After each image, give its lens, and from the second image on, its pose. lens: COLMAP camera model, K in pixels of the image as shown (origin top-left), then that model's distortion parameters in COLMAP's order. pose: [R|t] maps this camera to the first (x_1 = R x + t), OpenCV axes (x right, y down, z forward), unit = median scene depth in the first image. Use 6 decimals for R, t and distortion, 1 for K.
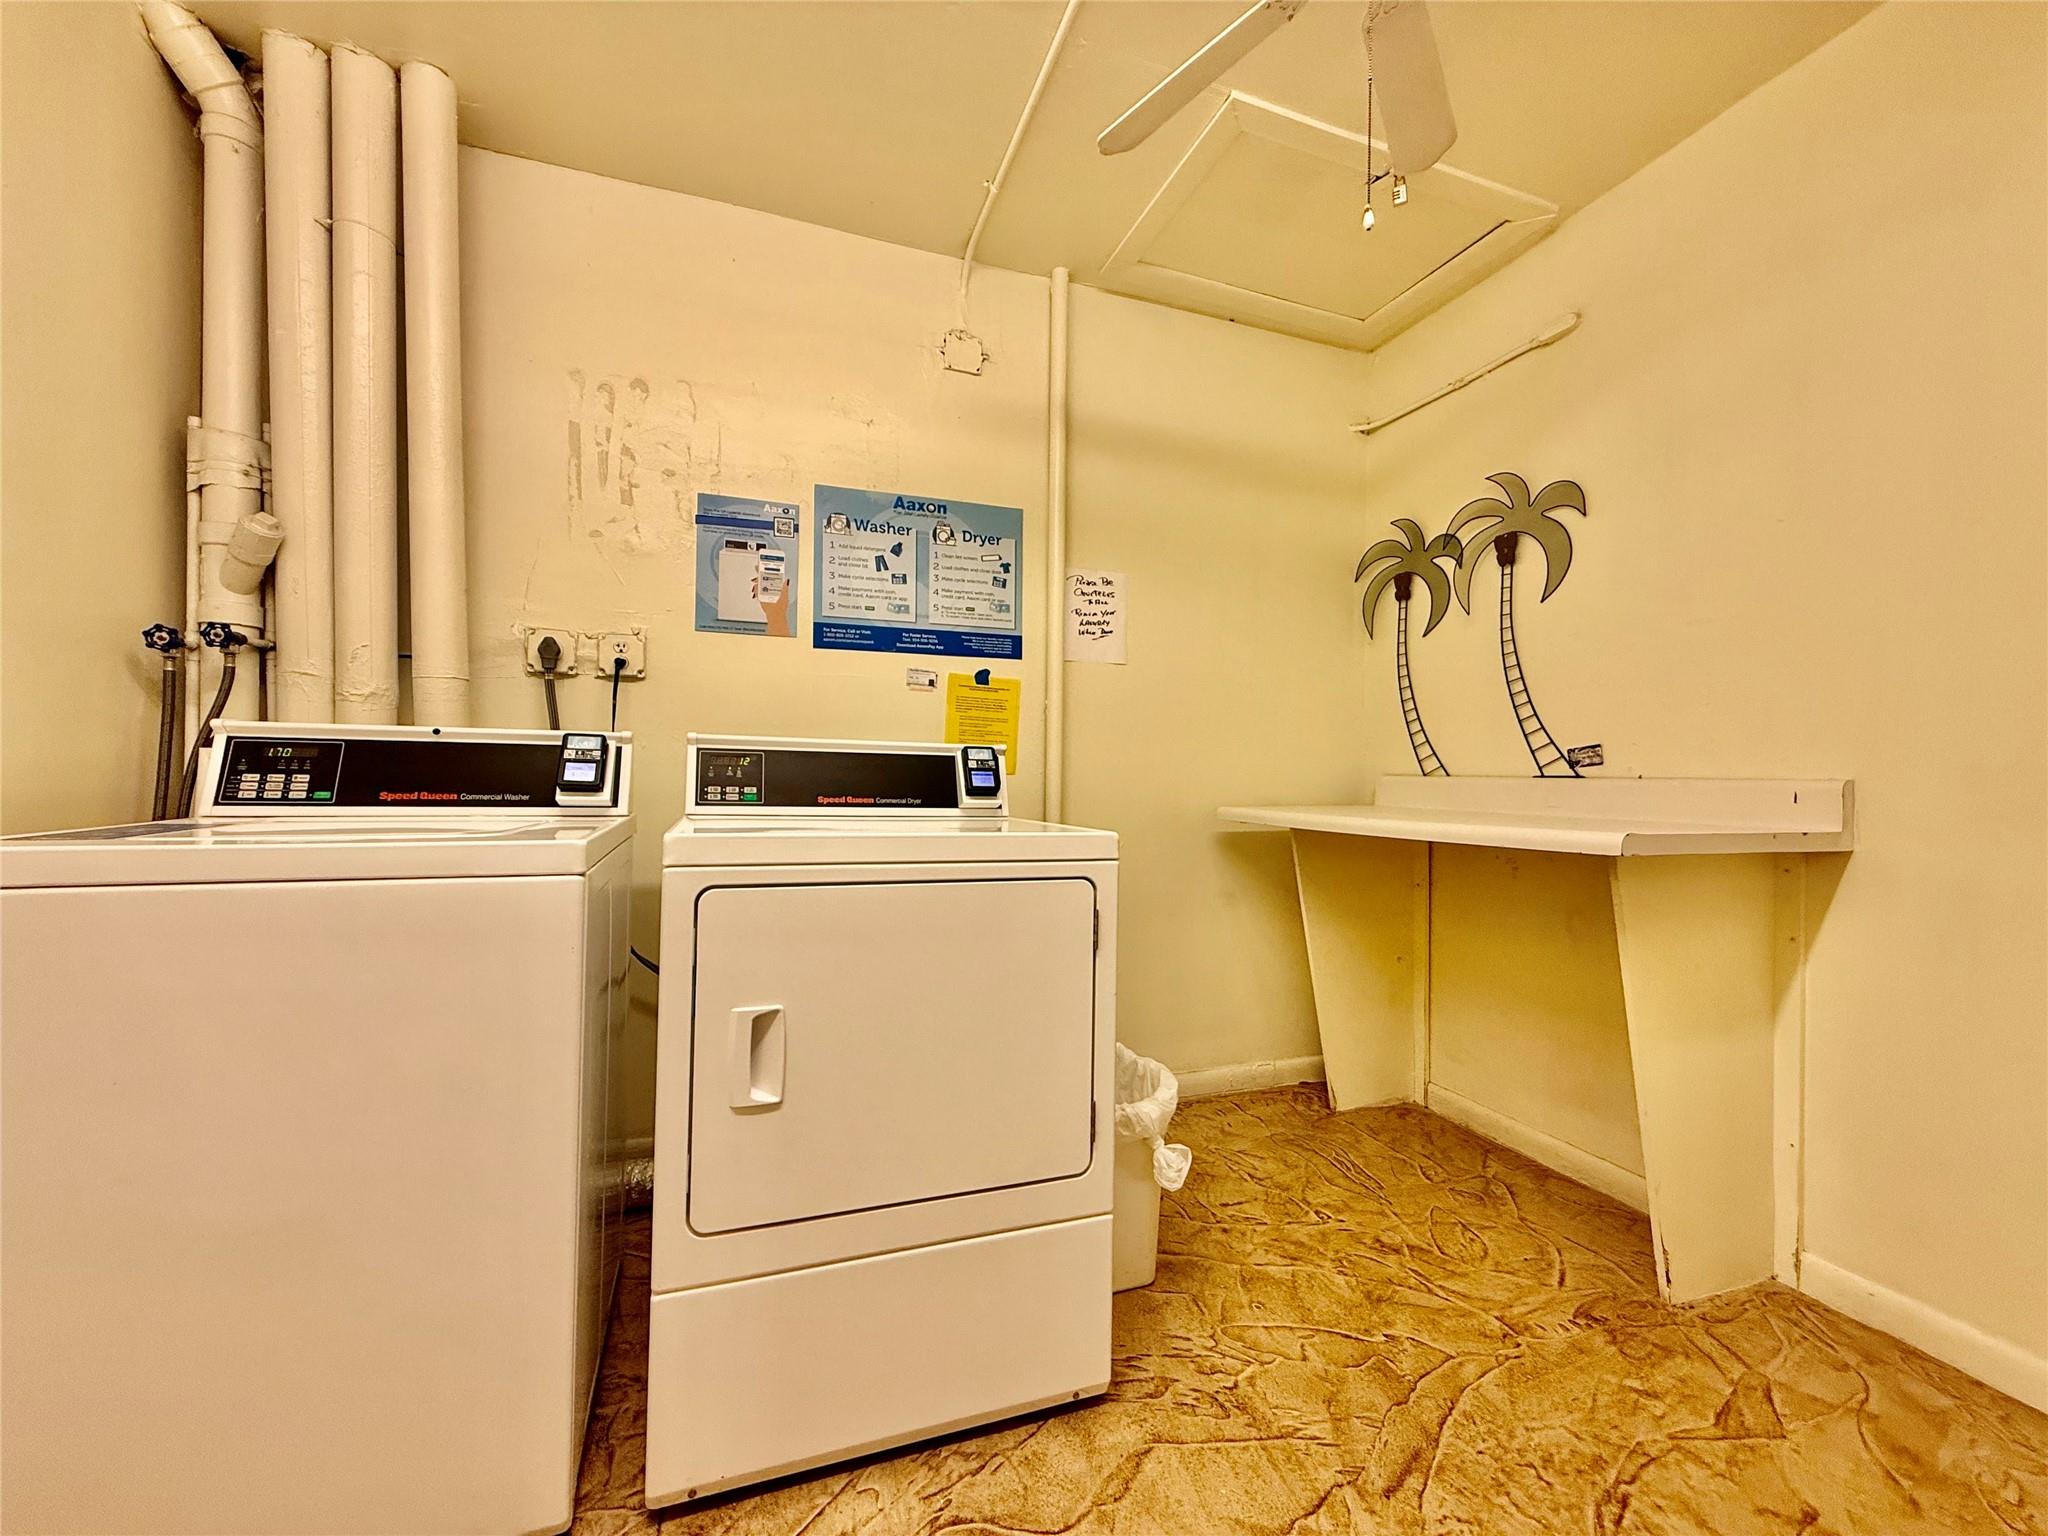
lens RADIAL K [[815.4, 0, 1021.2], [0, 815.4, 766.1], [0, 0, 1]] dist [-0.002206, 0.000152]
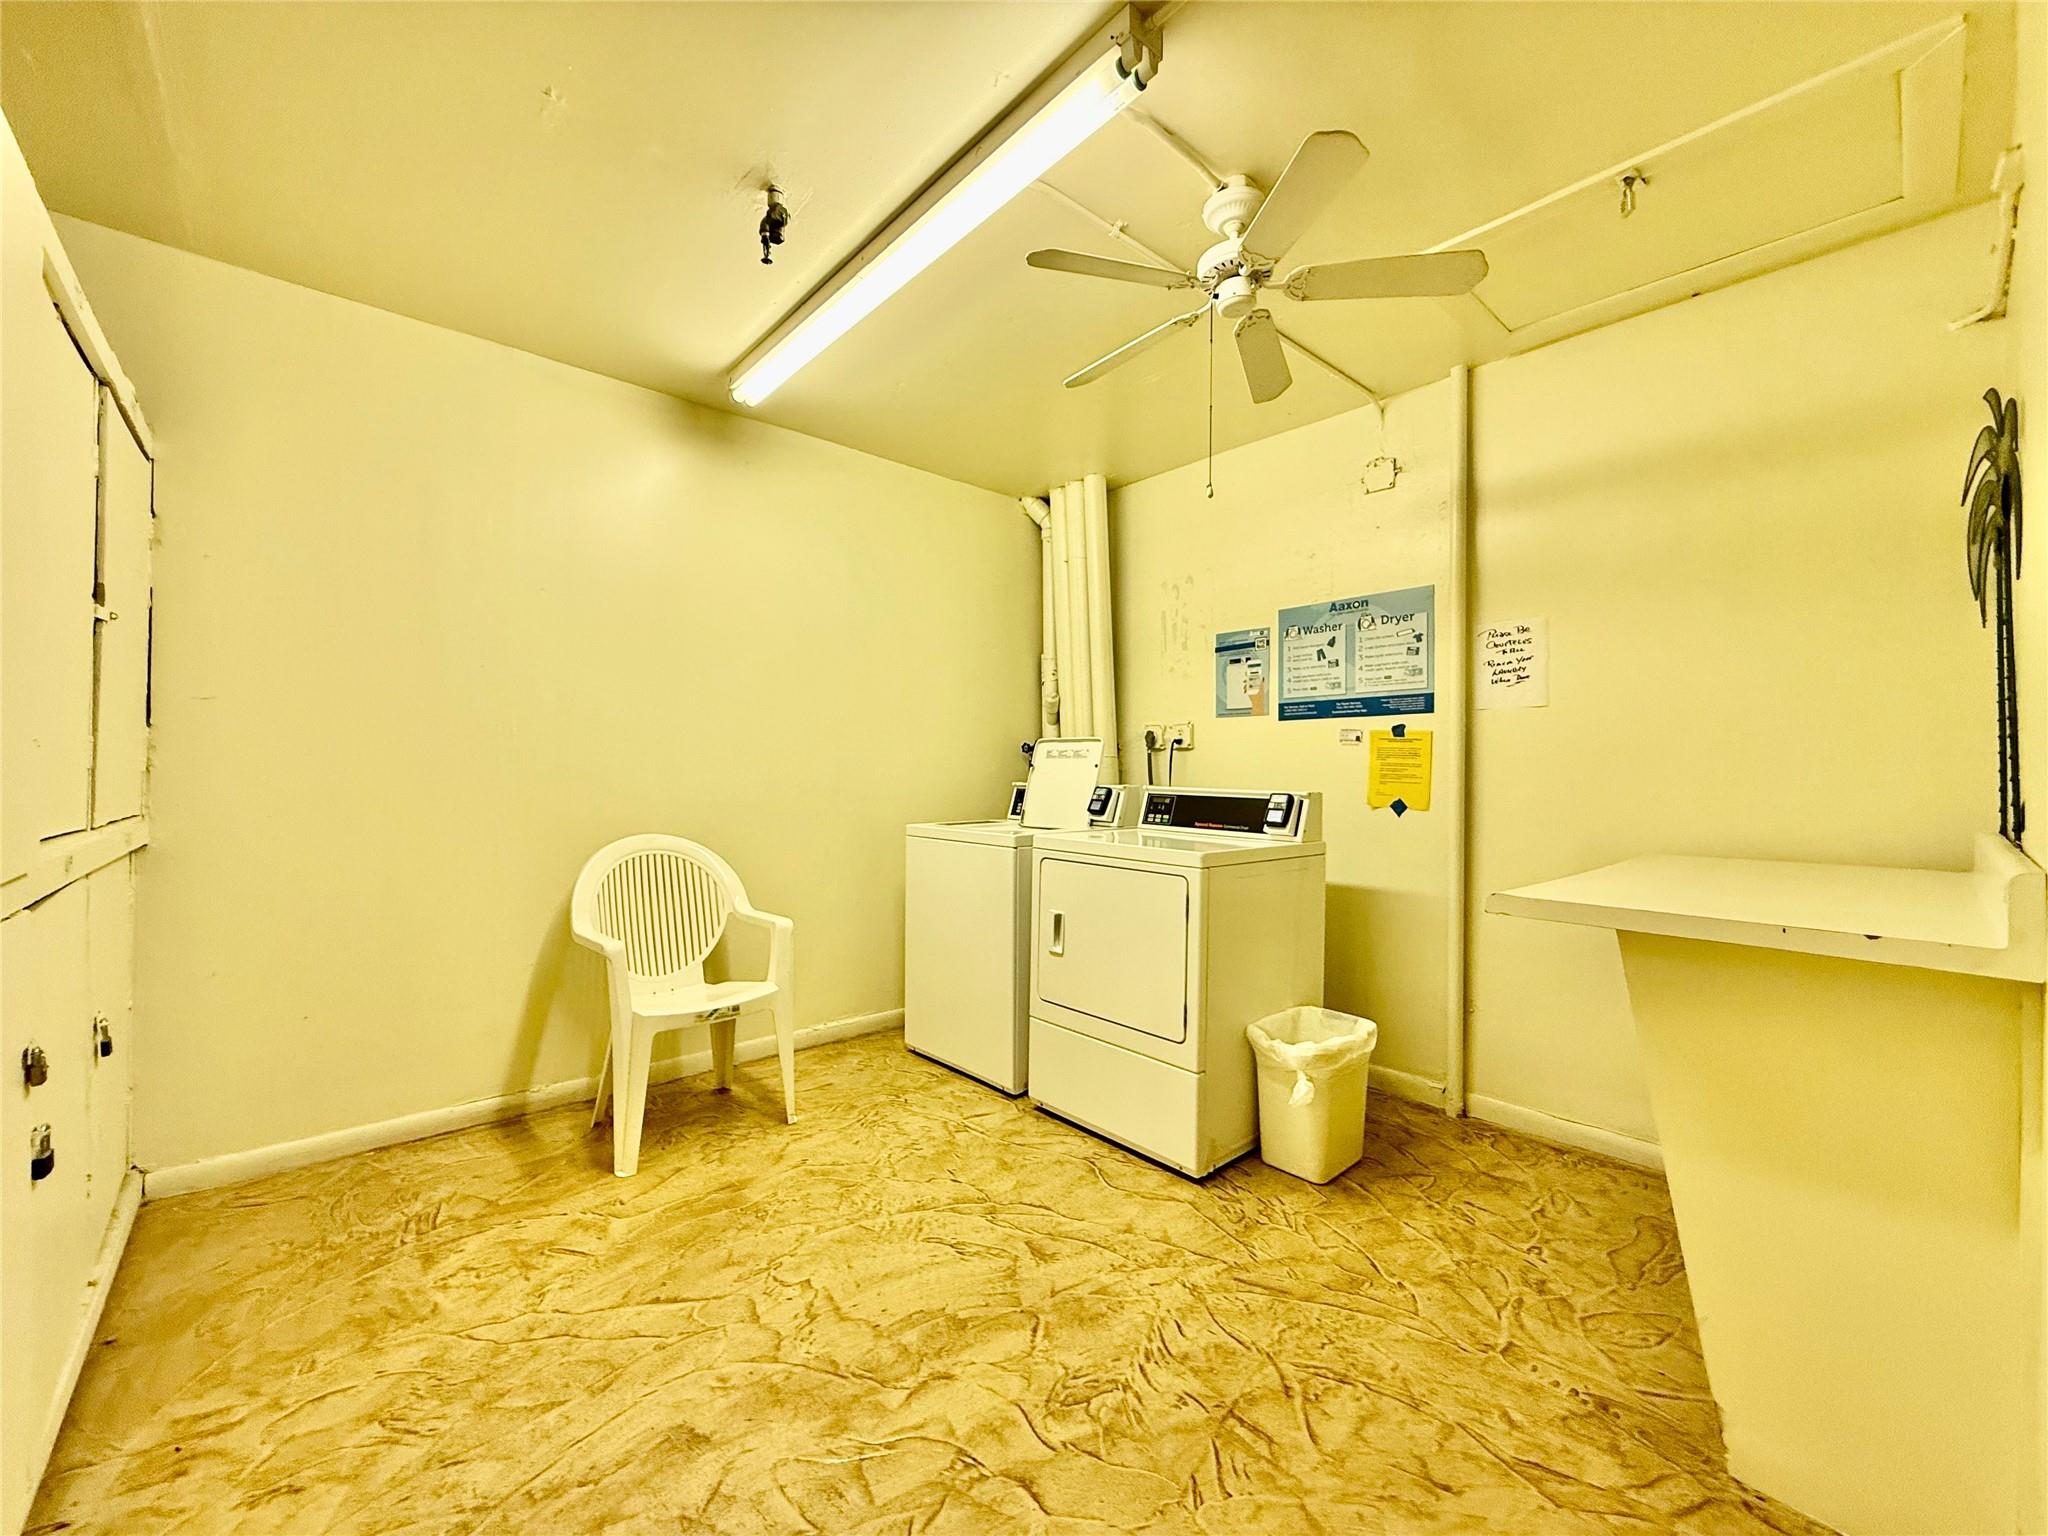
lens RADIAL K [[815.4, 0, 1022.0], [0, 815.4, 772.4], [0, 0, 1]] dist [-0.002206, 0.000152]
pose [[0.383477, -0.009259, -0.923504, 0.903913], [0.006760, 0.999951, -0.007219, -0.043099], [0.923526, -0.003475, 0.383521, 0.003854]]
